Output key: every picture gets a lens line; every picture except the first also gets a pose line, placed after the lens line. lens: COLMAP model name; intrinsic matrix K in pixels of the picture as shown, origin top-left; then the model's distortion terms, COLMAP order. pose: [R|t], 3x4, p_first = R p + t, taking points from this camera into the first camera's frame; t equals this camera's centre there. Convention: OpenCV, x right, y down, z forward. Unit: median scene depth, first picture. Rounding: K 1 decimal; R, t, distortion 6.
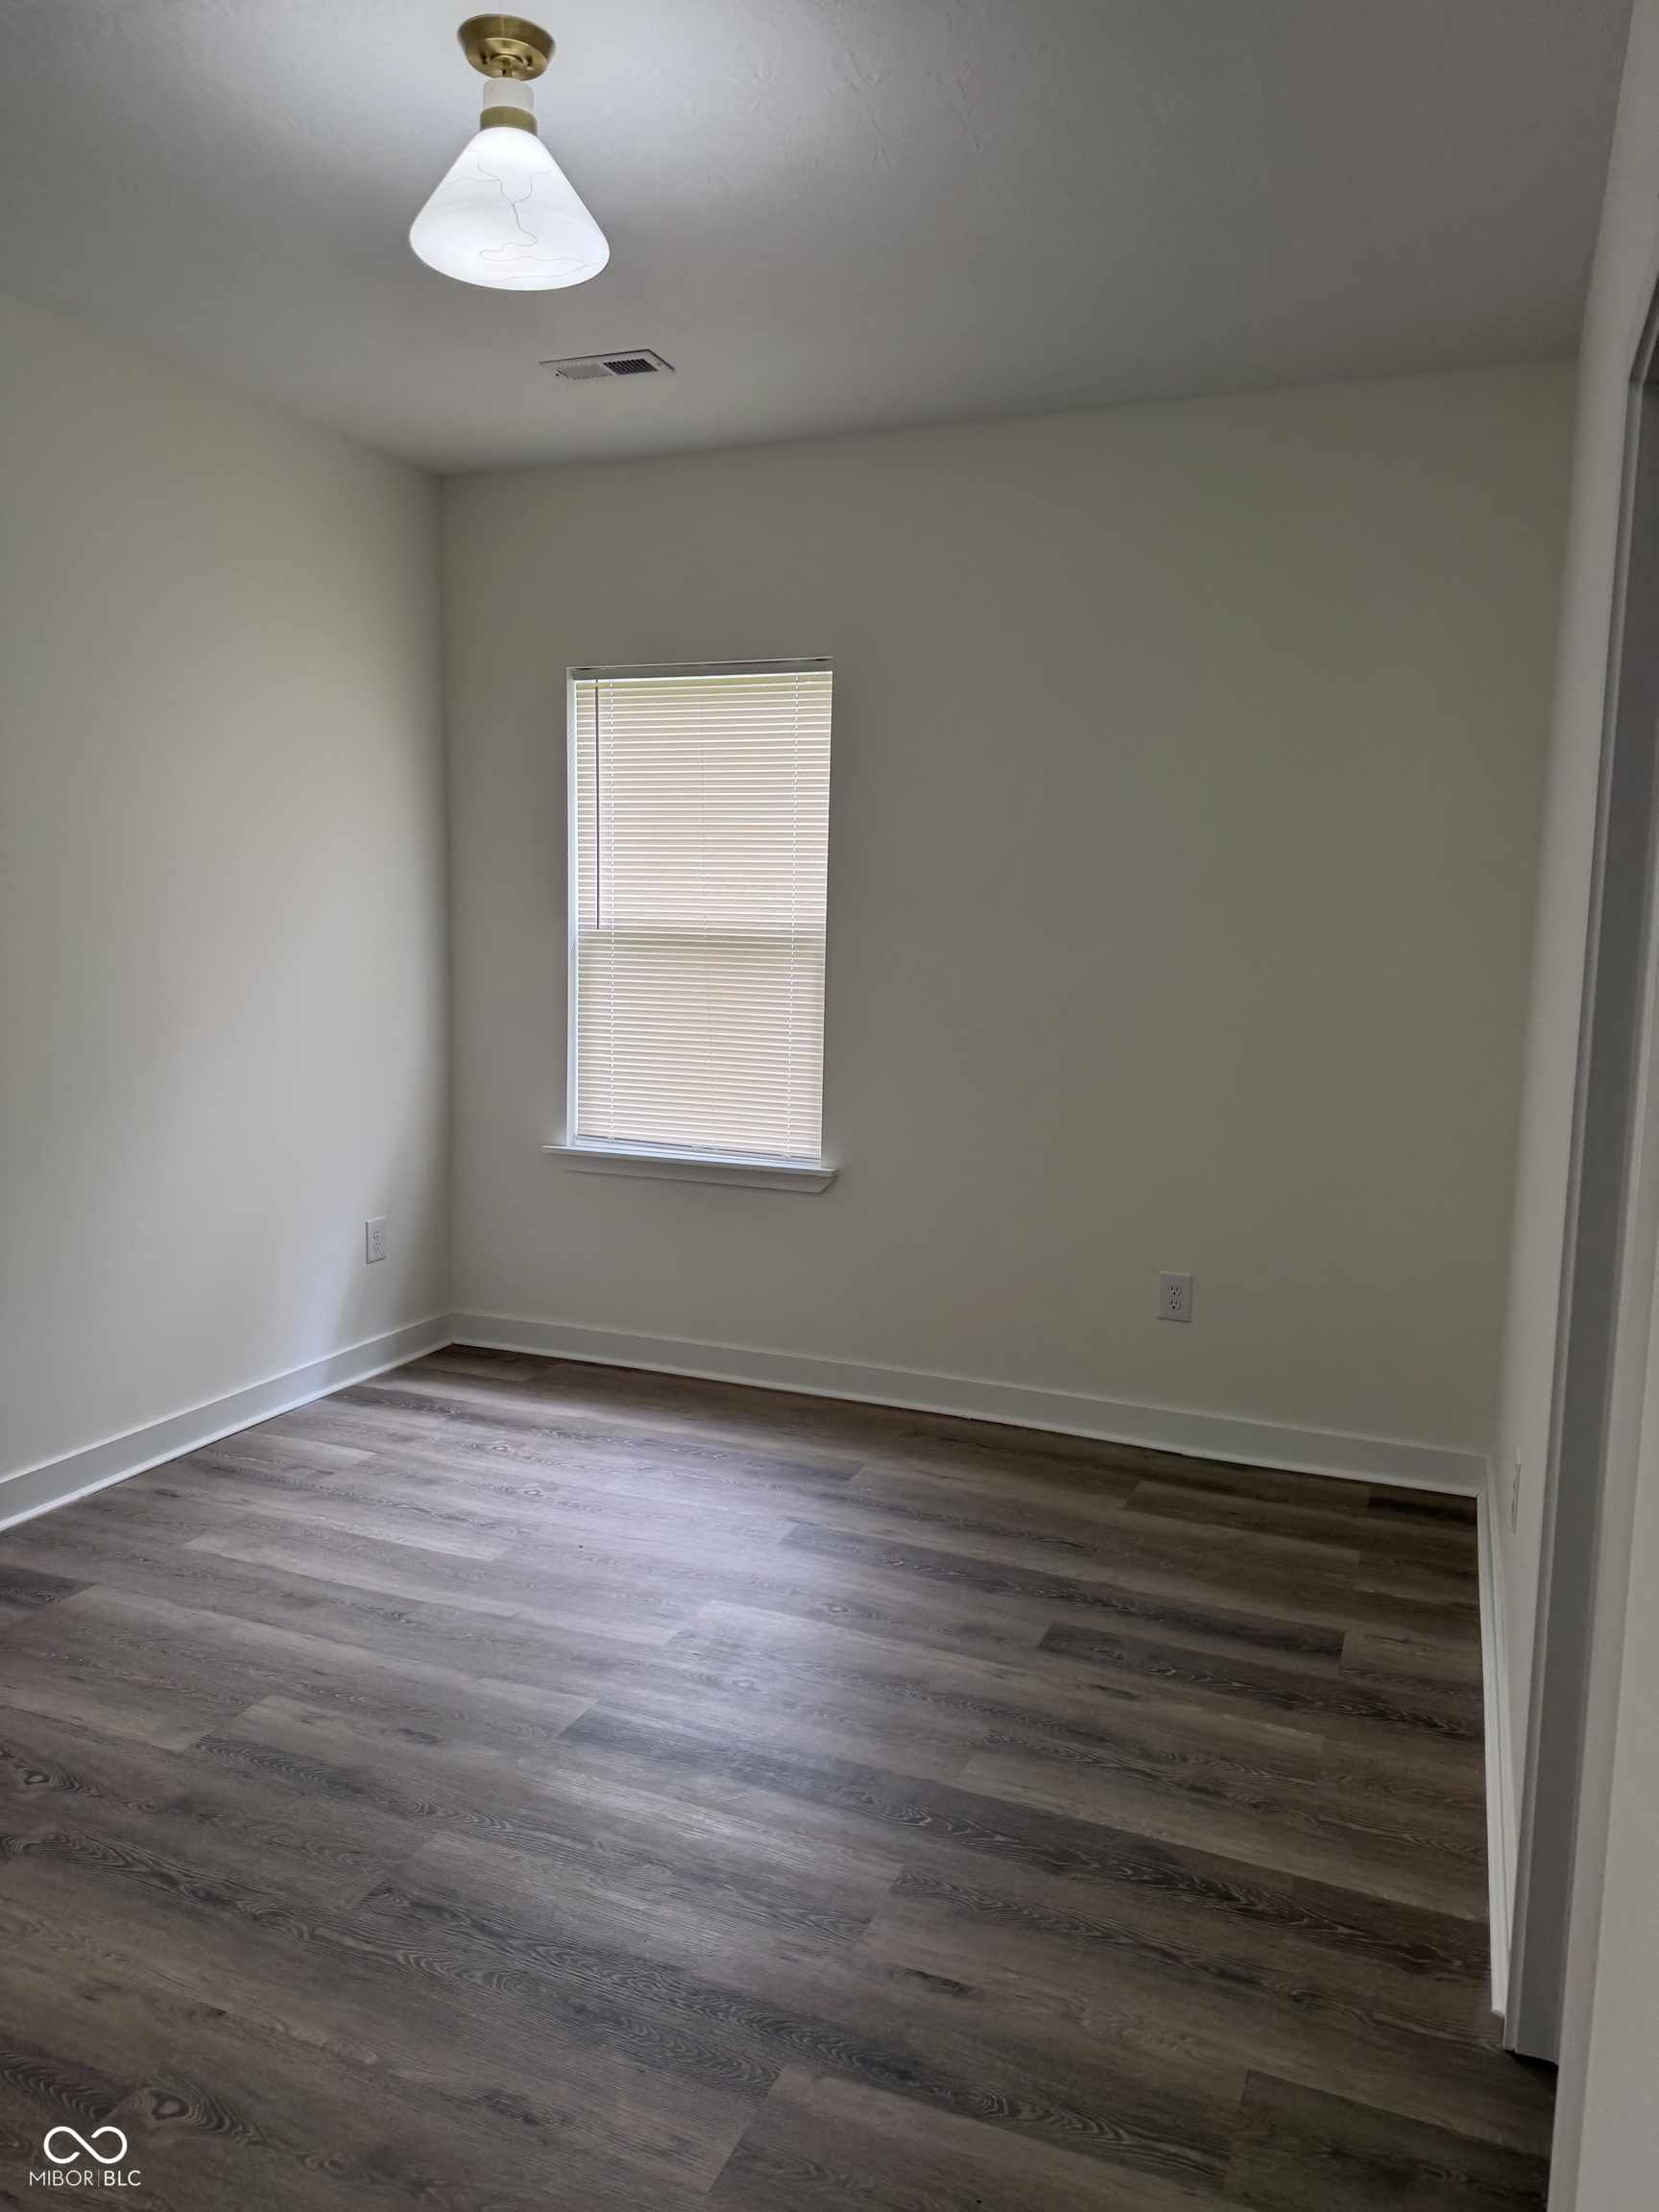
lens RADIAL K [[1555.0, 0, 827.0], [0, 1555.0, 1105.1], [0, 0, 1]] dist [0.035578, -0.041120]
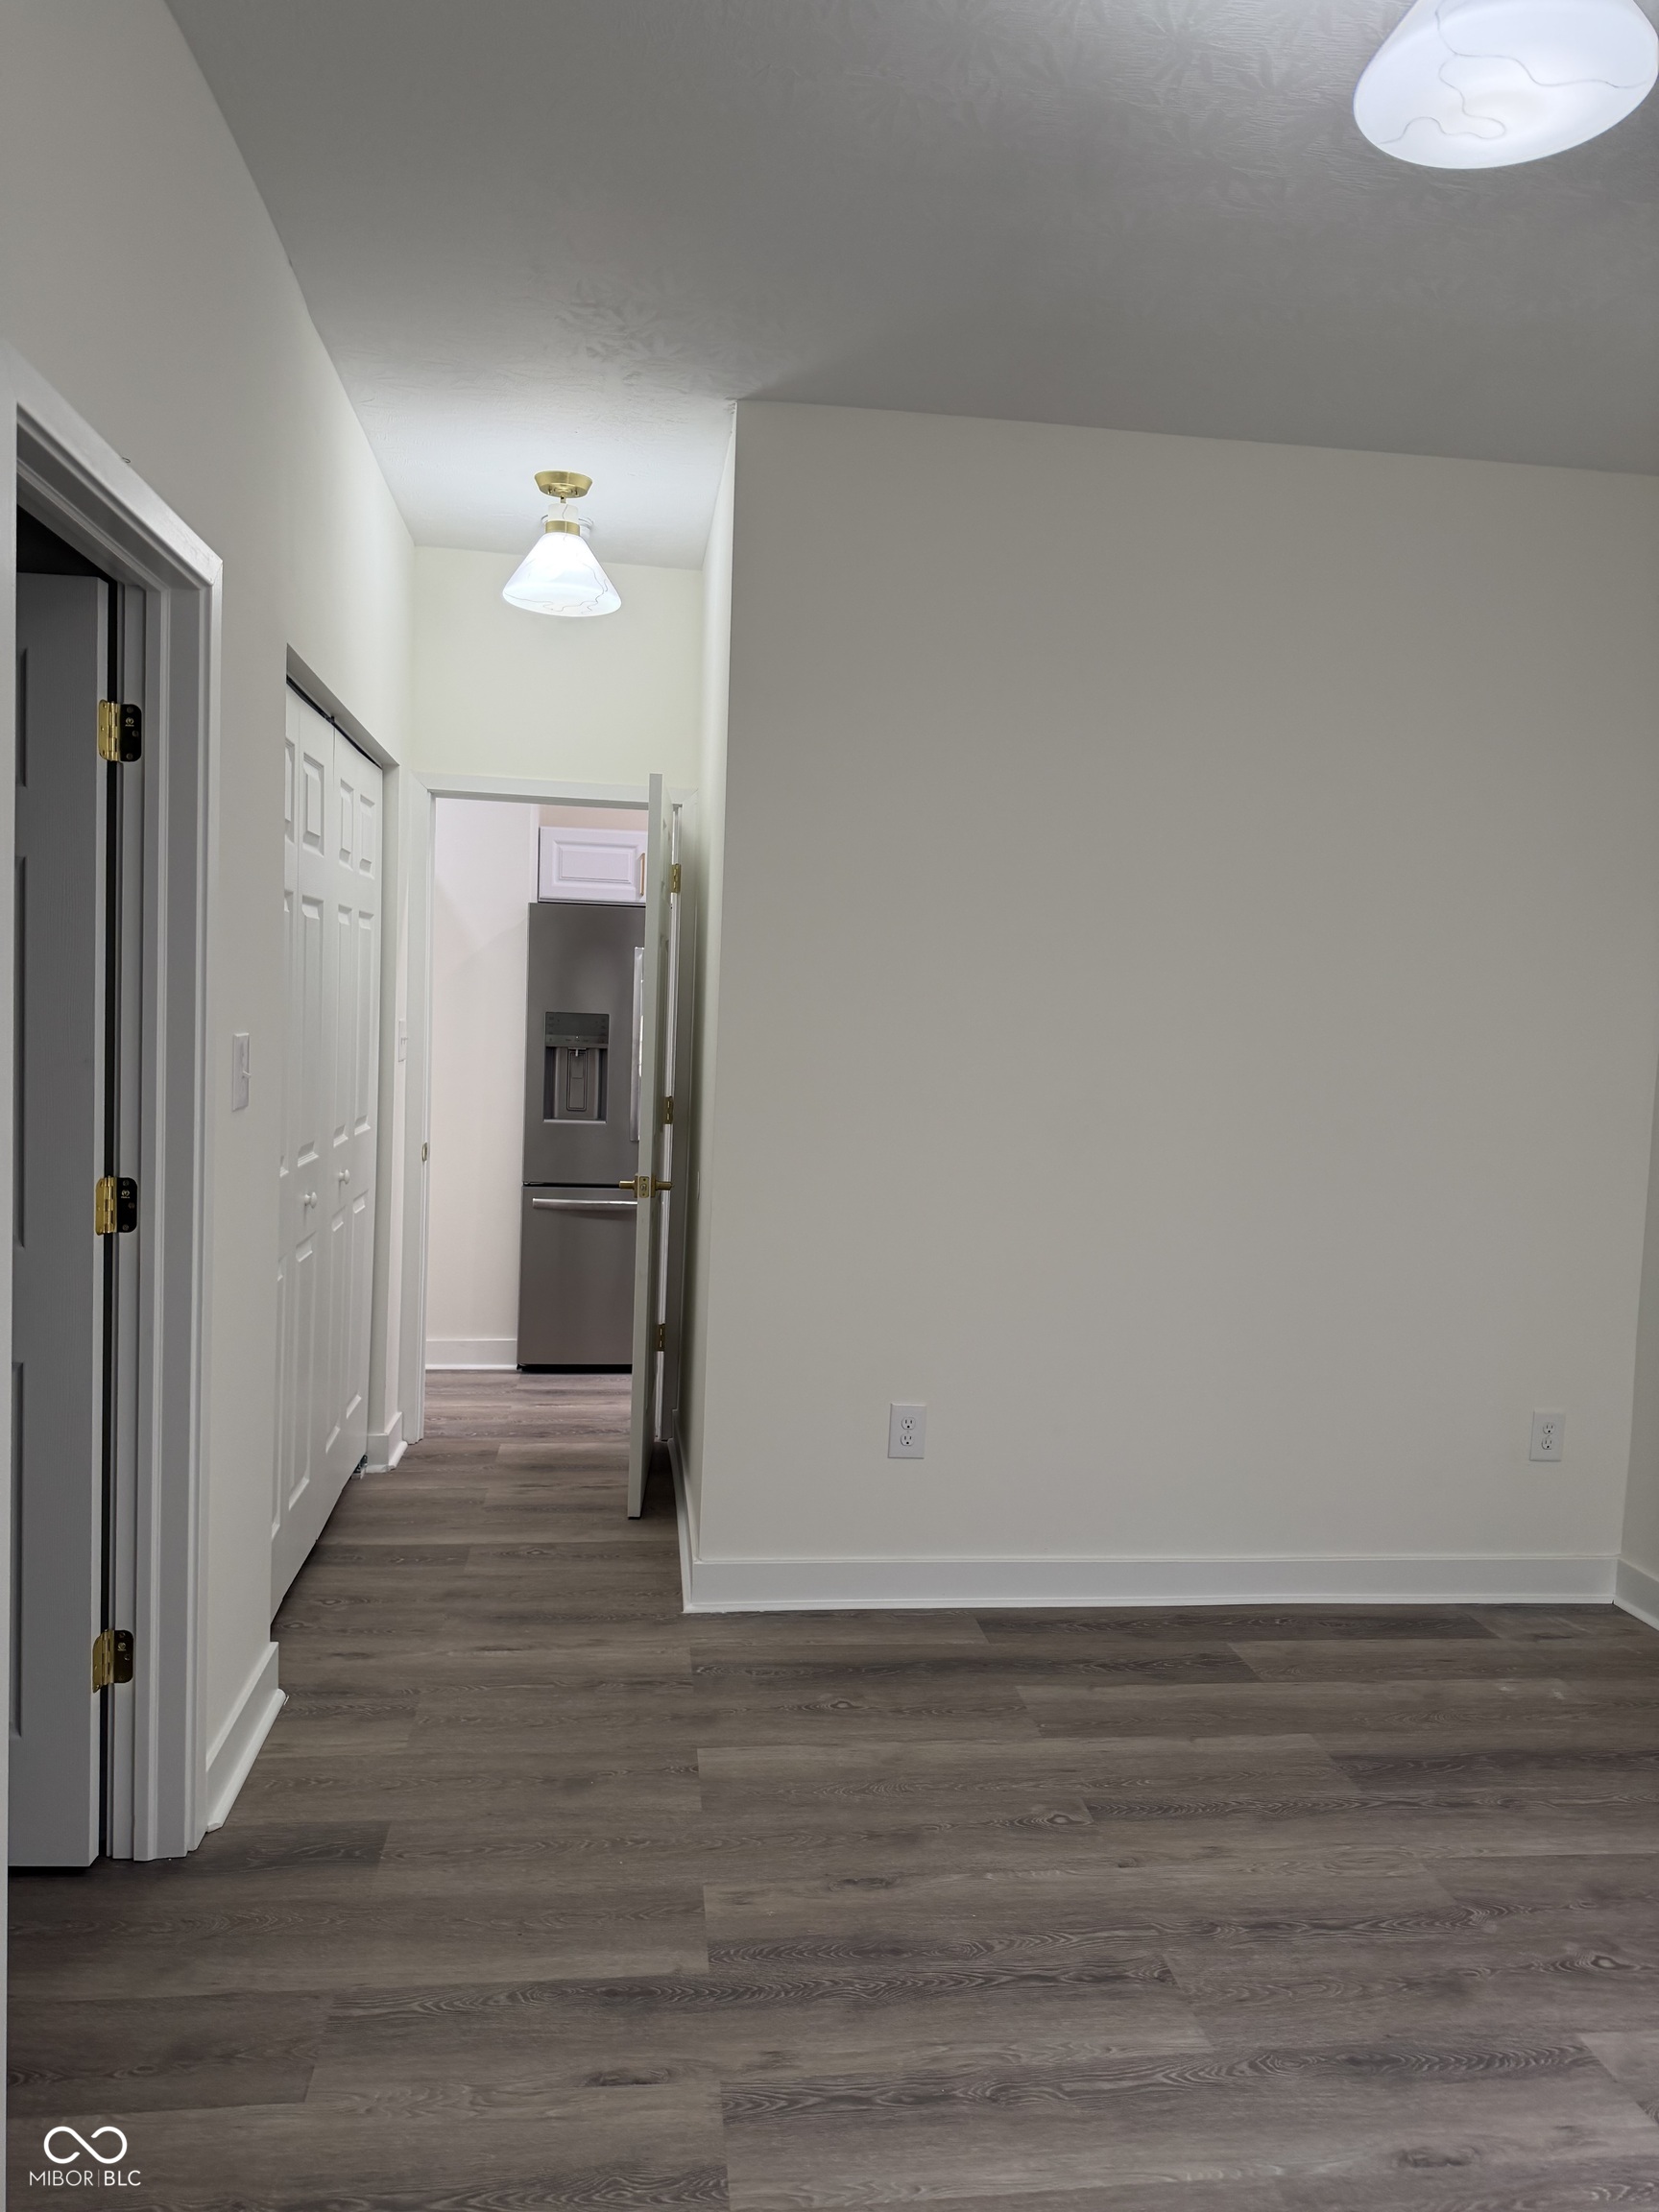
lens RADIAL K [[1555.0, 0, 829.6], [0, 1555.0, 1106.2], [0, 0, 1]] dist [0.035578, -0.041120]
pose [[-0.868363, -0.013047, -0.495758, 0.470457], [-0.113171, 0.978491, 0.172478, -0.231805], [0.482844, 0.205878, -0.851161, 1.840636]]
